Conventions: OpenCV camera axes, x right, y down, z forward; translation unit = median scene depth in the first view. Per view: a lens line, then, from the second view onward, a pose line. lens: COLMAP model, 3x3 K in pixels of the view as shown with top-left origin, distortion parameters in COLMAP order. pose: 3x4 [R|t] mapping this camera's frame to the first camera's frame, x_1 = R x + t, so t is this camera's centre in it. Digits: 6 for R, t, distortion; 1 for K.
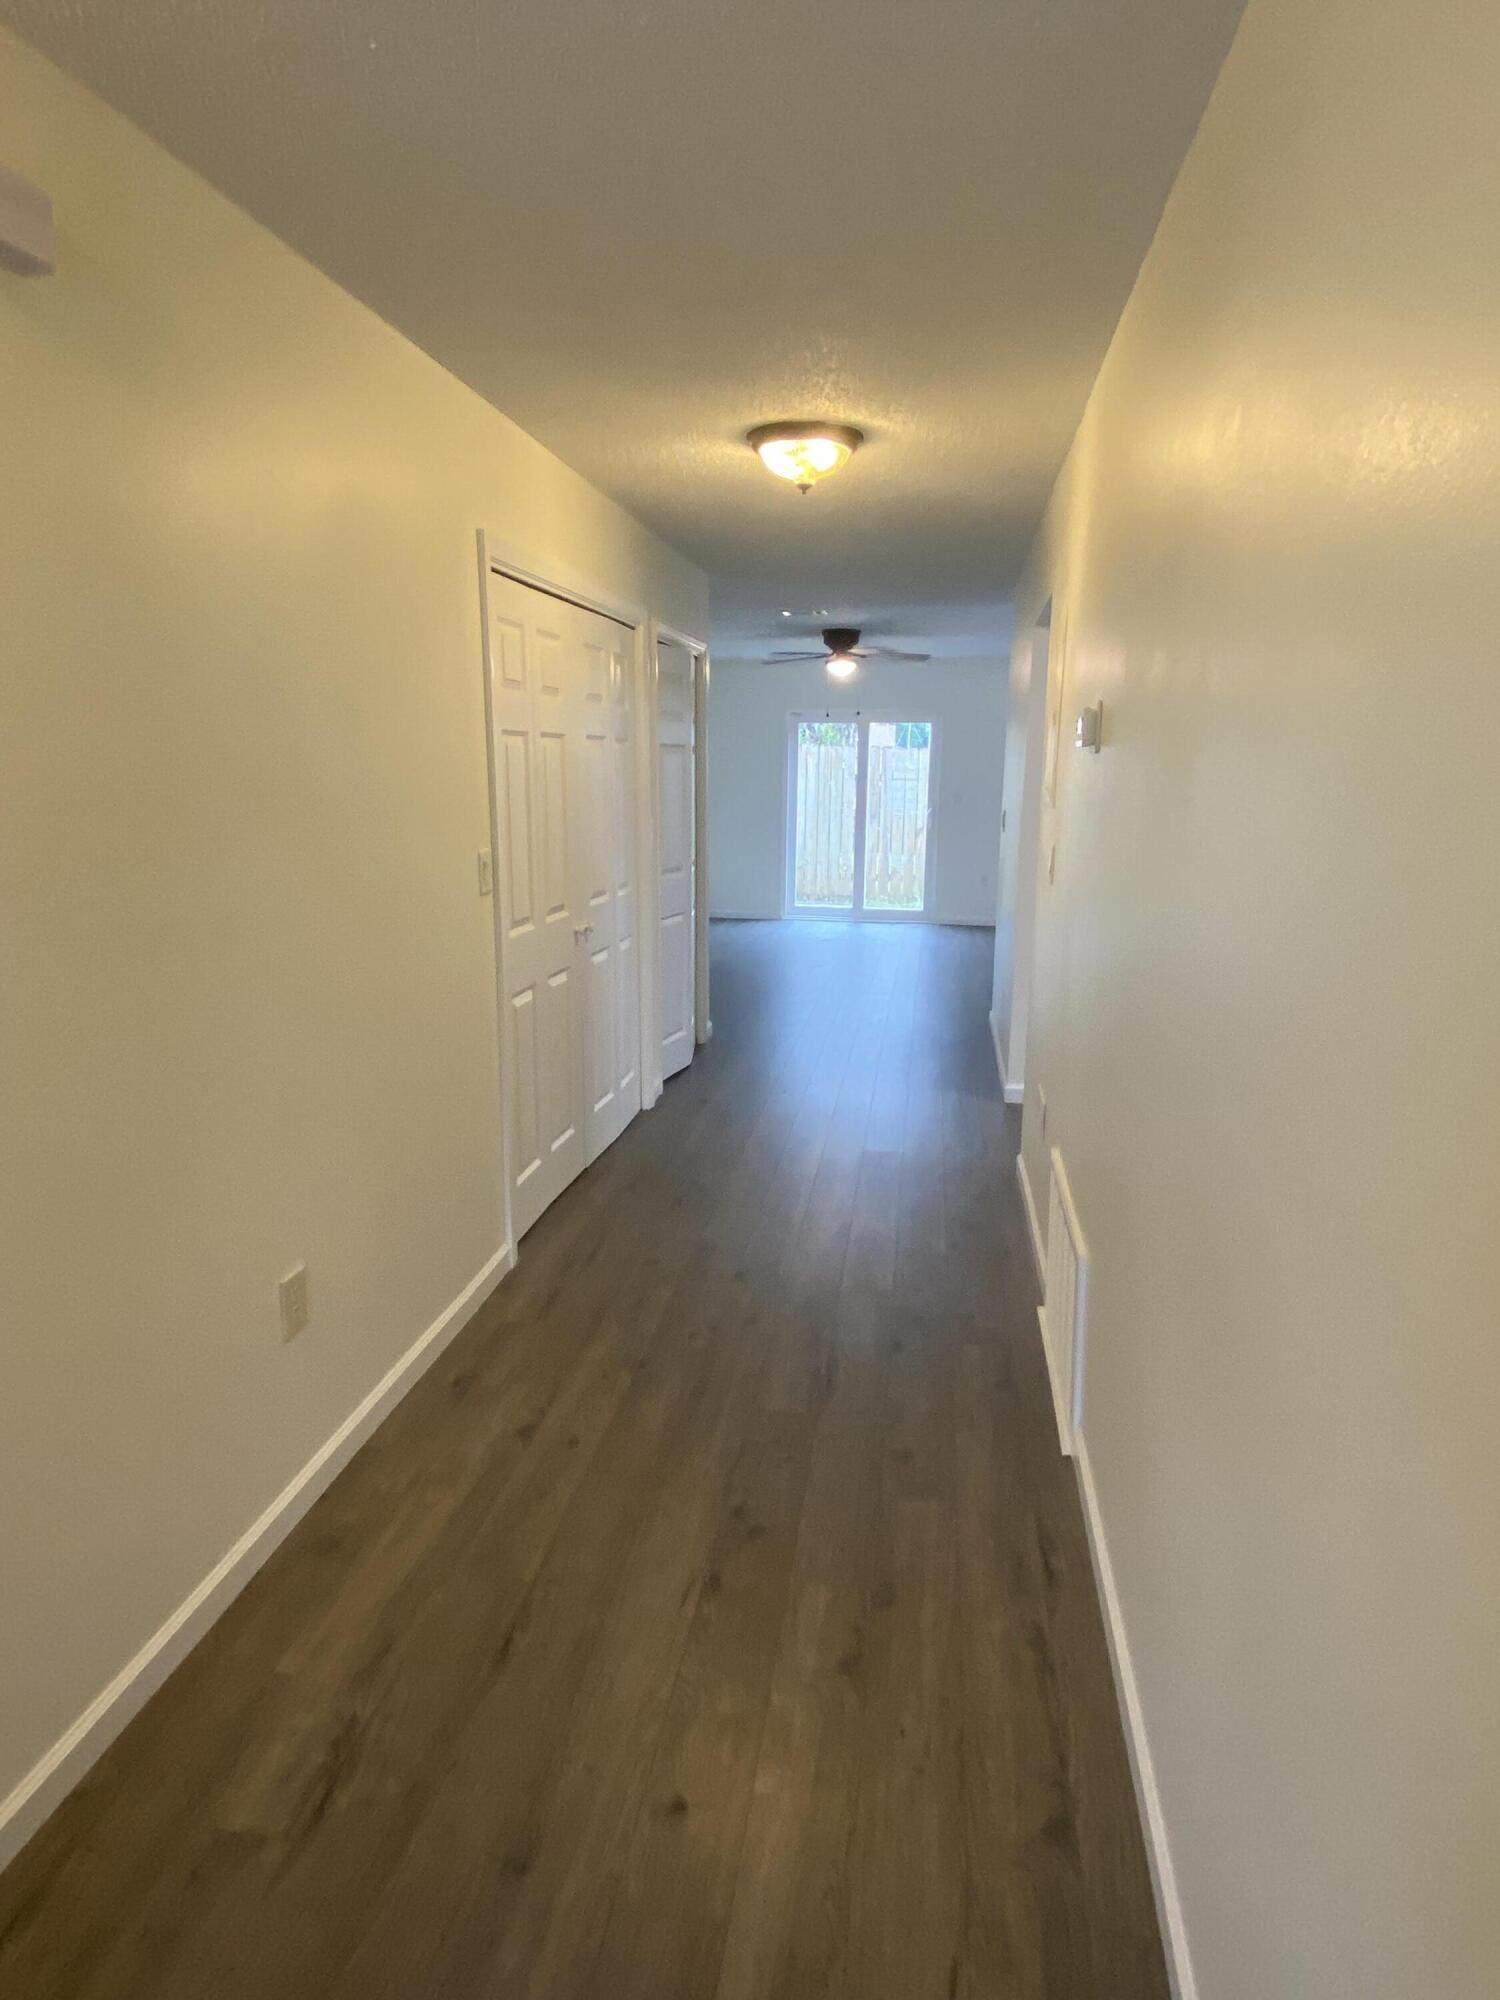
lens RADIAL K [[1135.9, 0, 744.9], [0, 1135.9, 998.7], [0, 0, 1]] dist [0.028992, -0.028789]
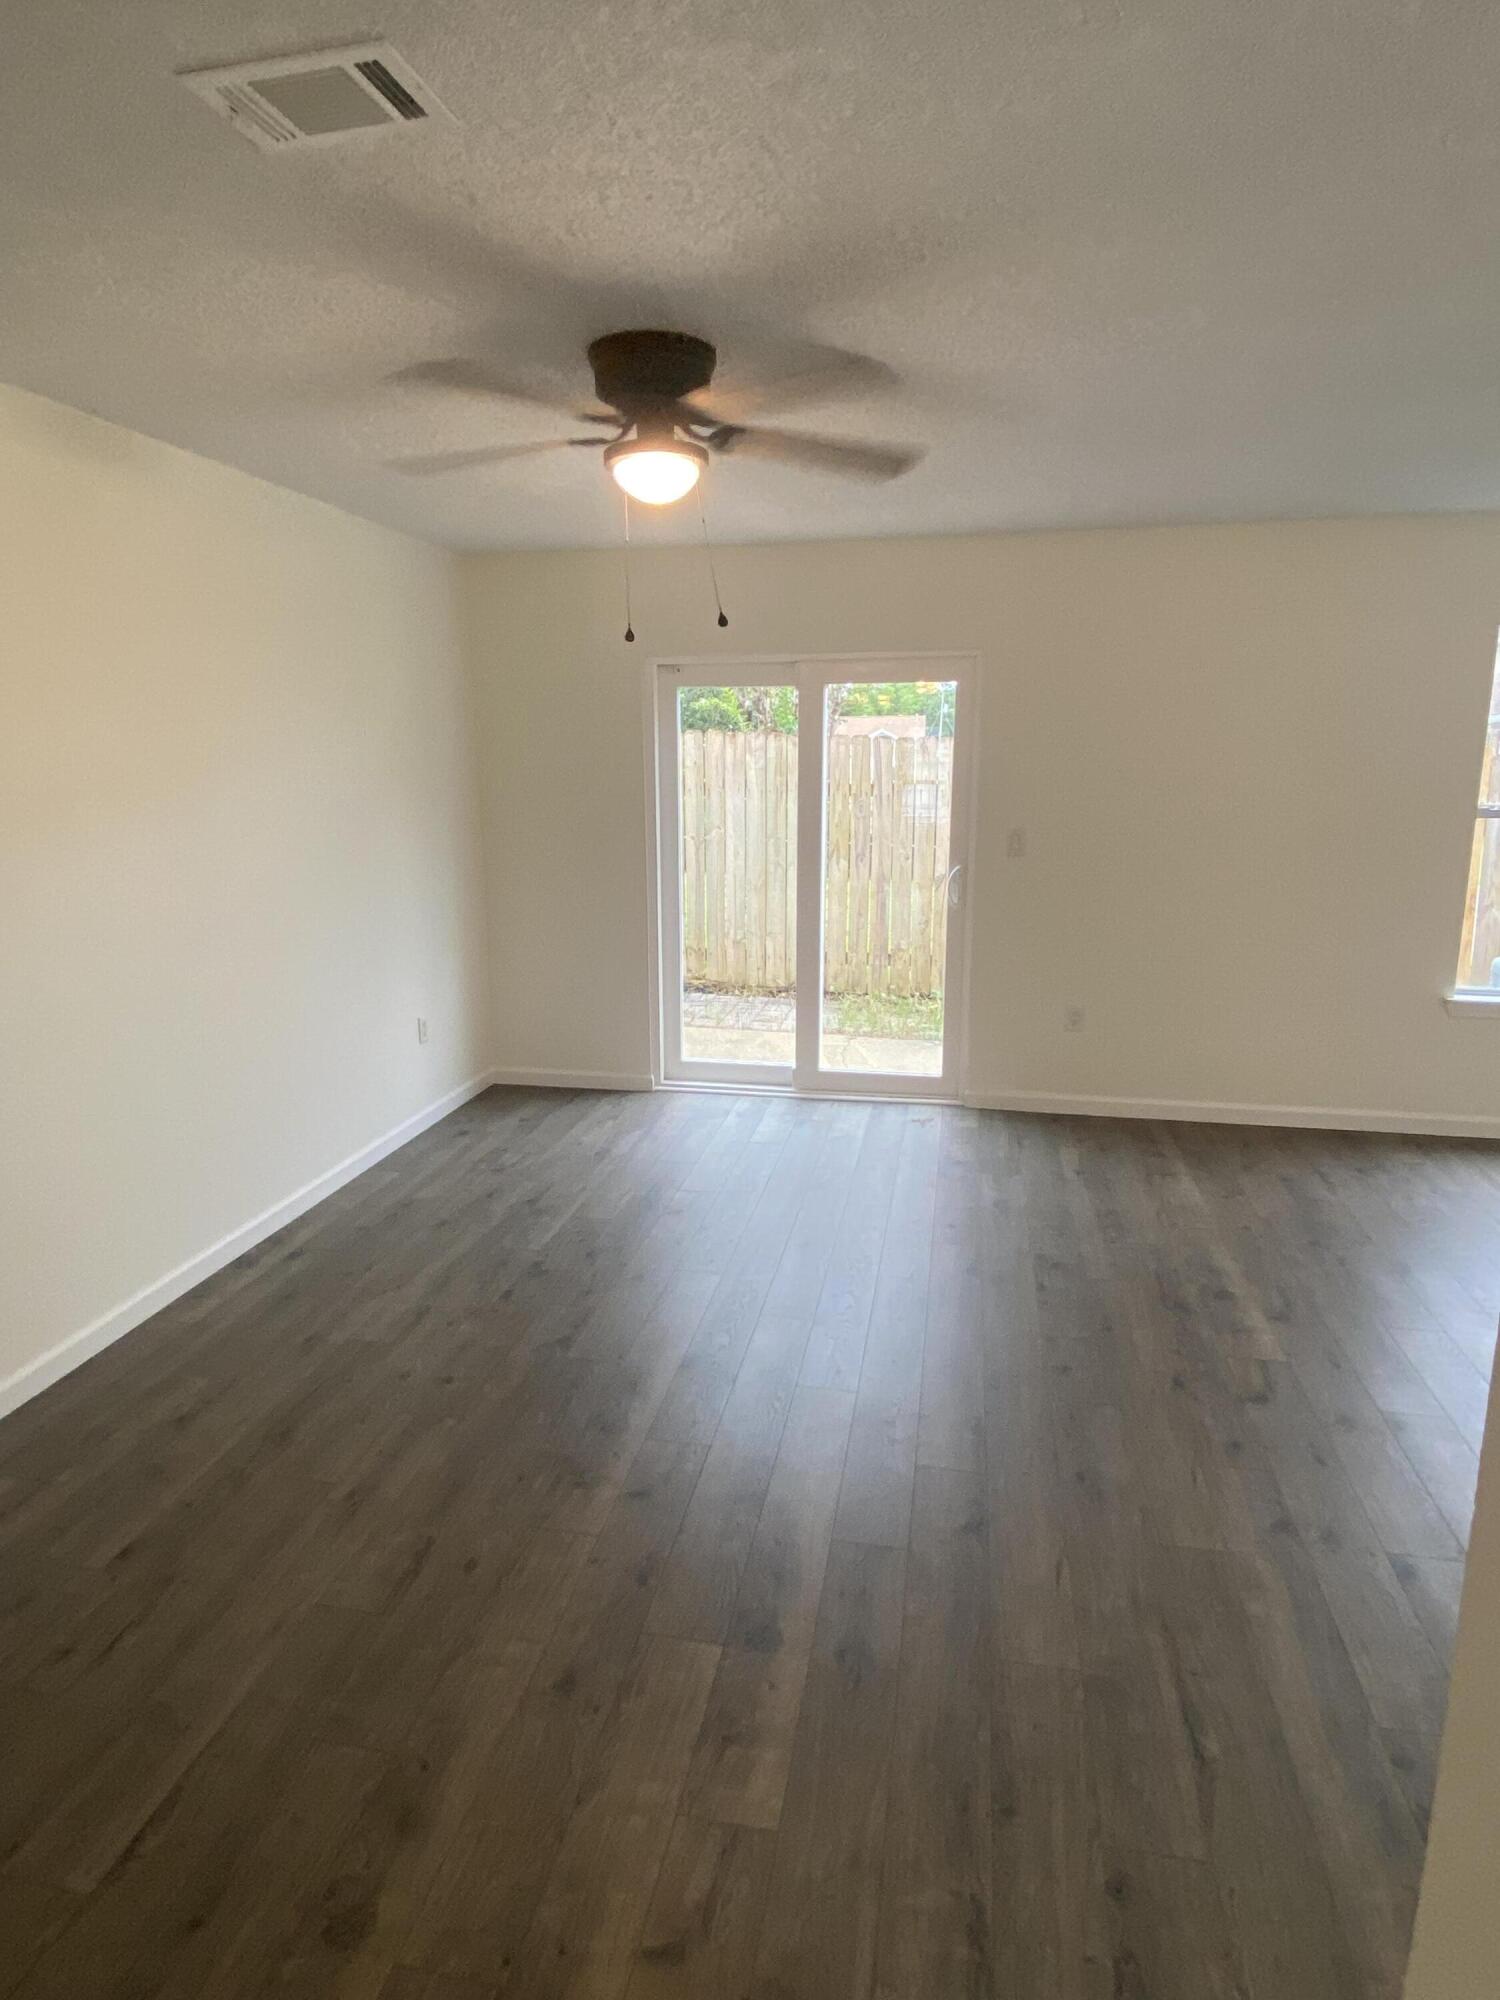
lens RADIAL K [[1135.9, 0, 756.3], [0, 1135.9, 957.1], [0, 0, 1]] dist [0.028992, -0.028789]
pose [[0.999731, -0.011536, -0.020098, 0.337770], [0.010871, 0.999400, -0.032879, -0.426778], [0.020466, 0.032651, 0.999257, 1.988595]]
